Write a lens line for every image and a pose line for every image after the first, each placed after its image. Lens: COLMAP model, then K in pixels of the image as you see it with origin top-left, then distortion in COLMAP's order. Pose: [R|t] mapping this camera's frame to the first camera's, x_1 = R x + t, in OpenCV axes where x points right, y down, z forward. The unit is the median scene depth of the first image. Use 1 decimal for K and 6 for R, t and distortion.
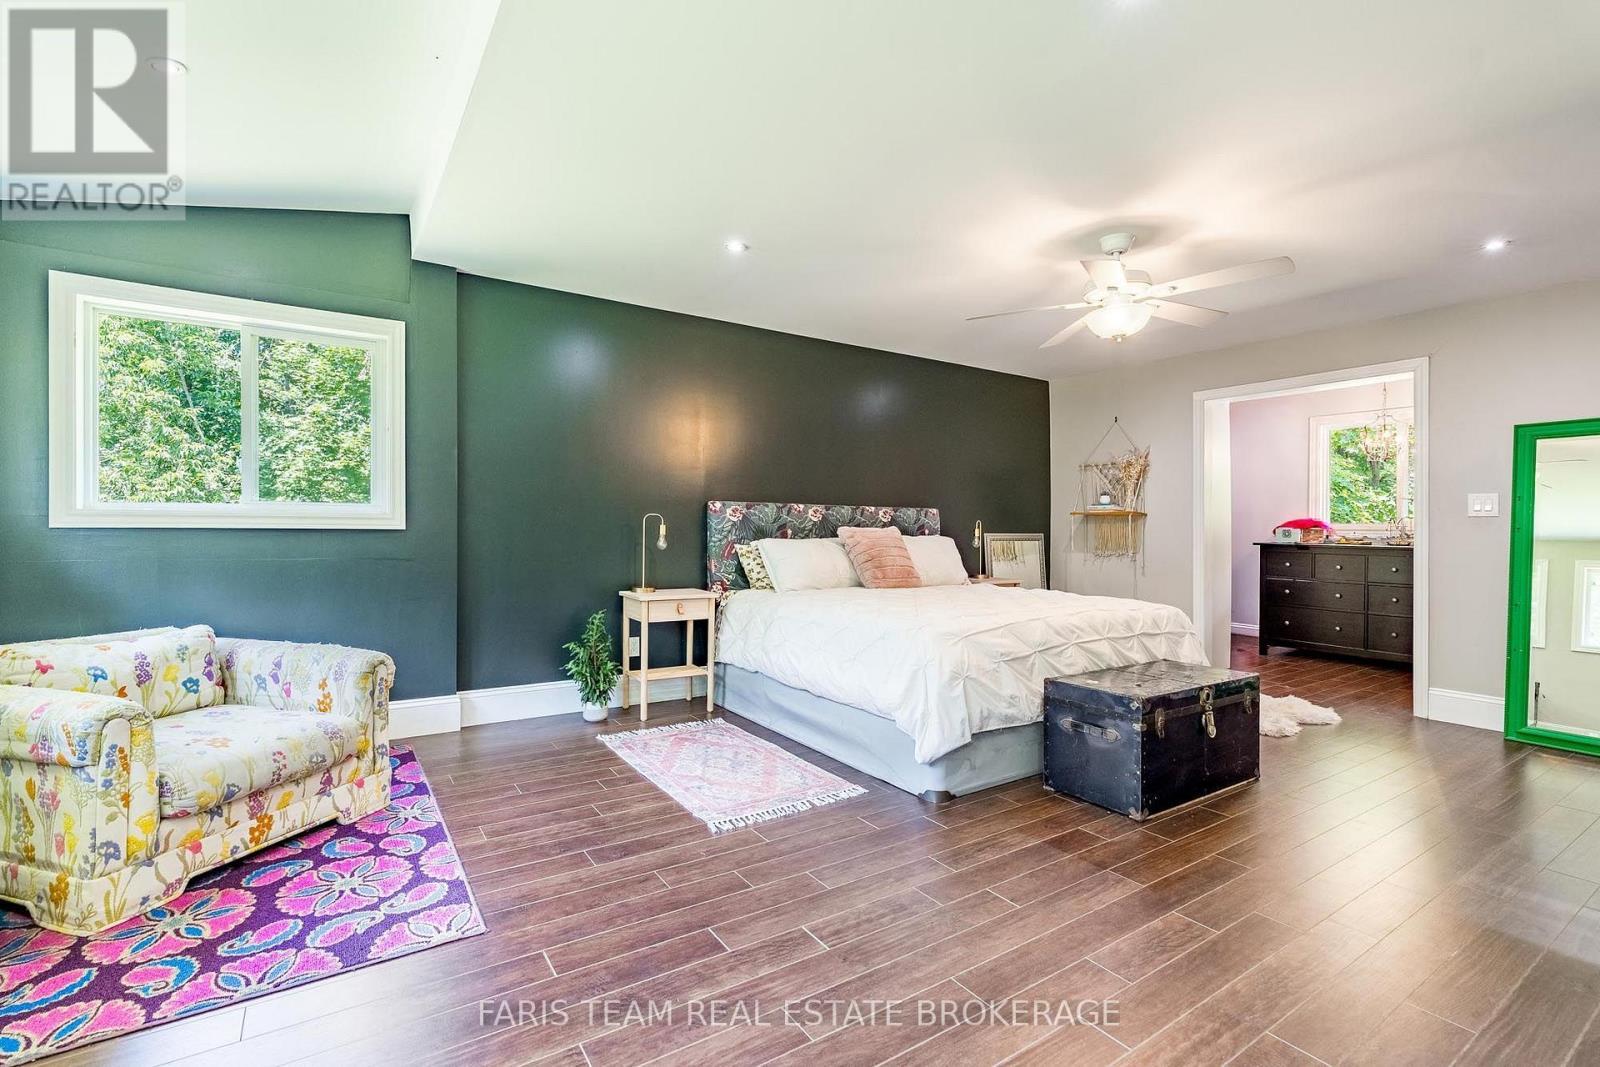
lens RADIAL K [[731.3, 0, 797.3], [0, 731.3, 516.3], [0, 0, 1]] dist [-0.000600, 0.000203]
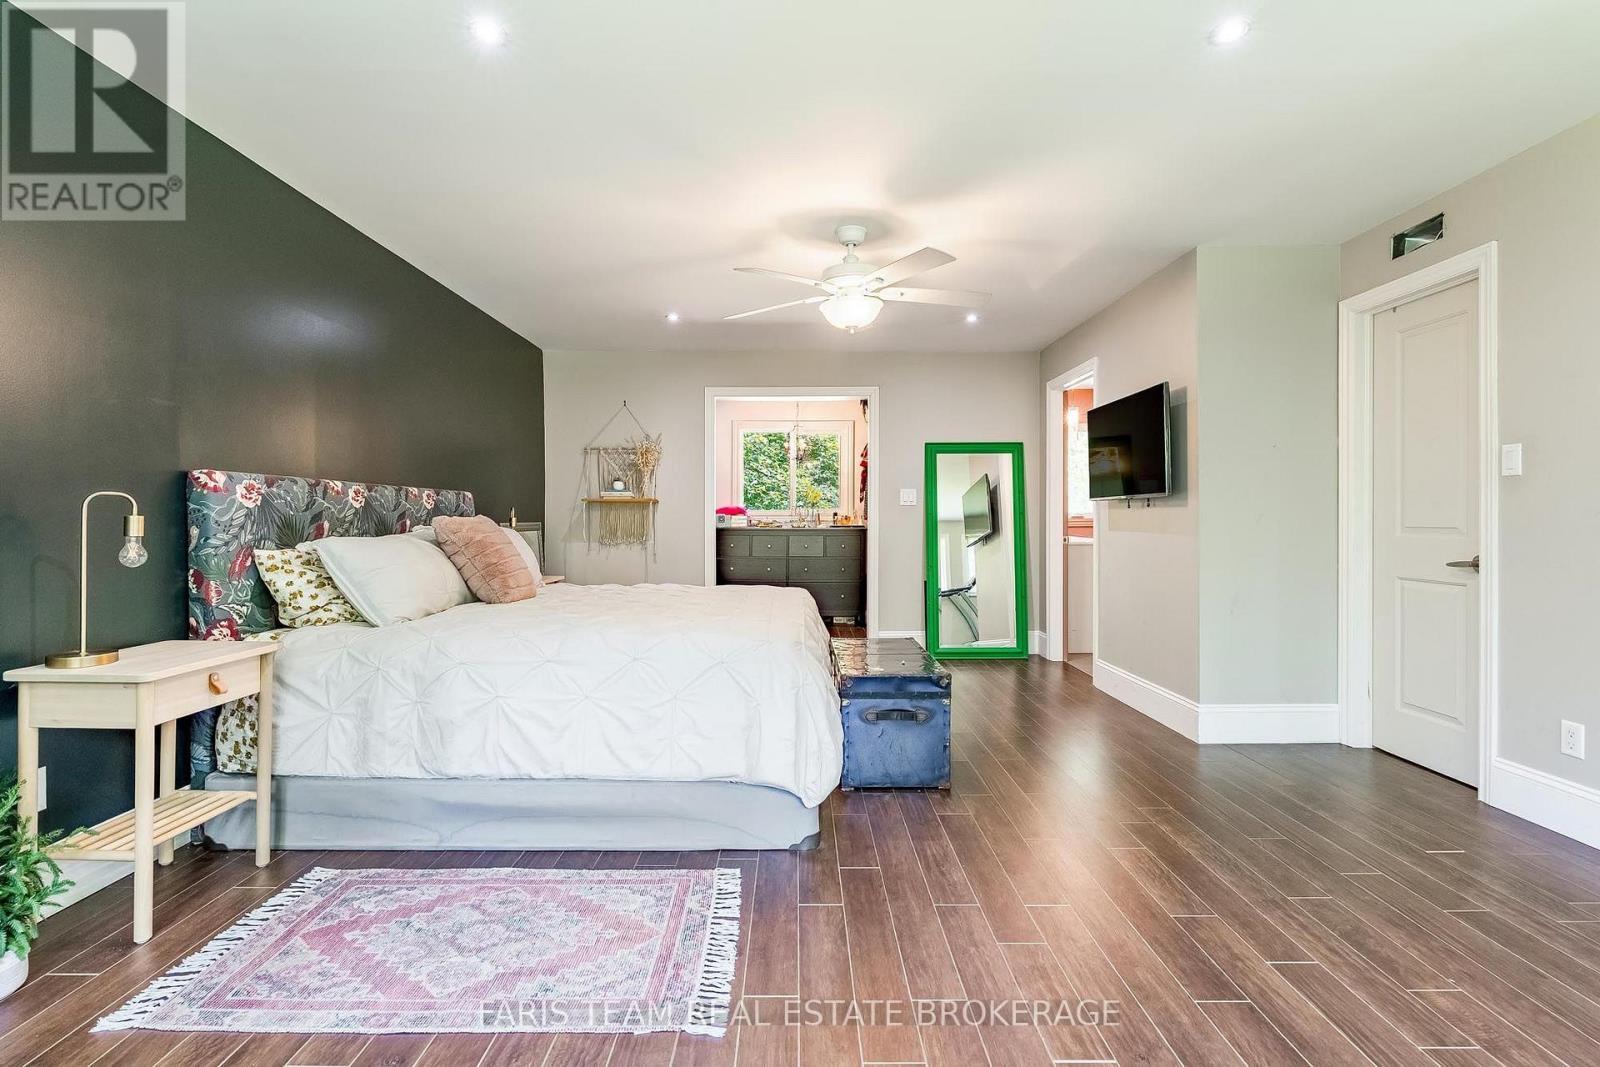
lens RADIAL K [[731.3, 0, 797.3], [0, 731.3, 516.3], [0, 0, 1]] dist [-0.000600, 0.000203]
pose [[0.546151, -0.007878, 0.837650, -0.330468], [-0.007654, 0.999867, 0.014394, 0.002038], [-0.837652, -0.014273, 0.546018, 0.365033]]
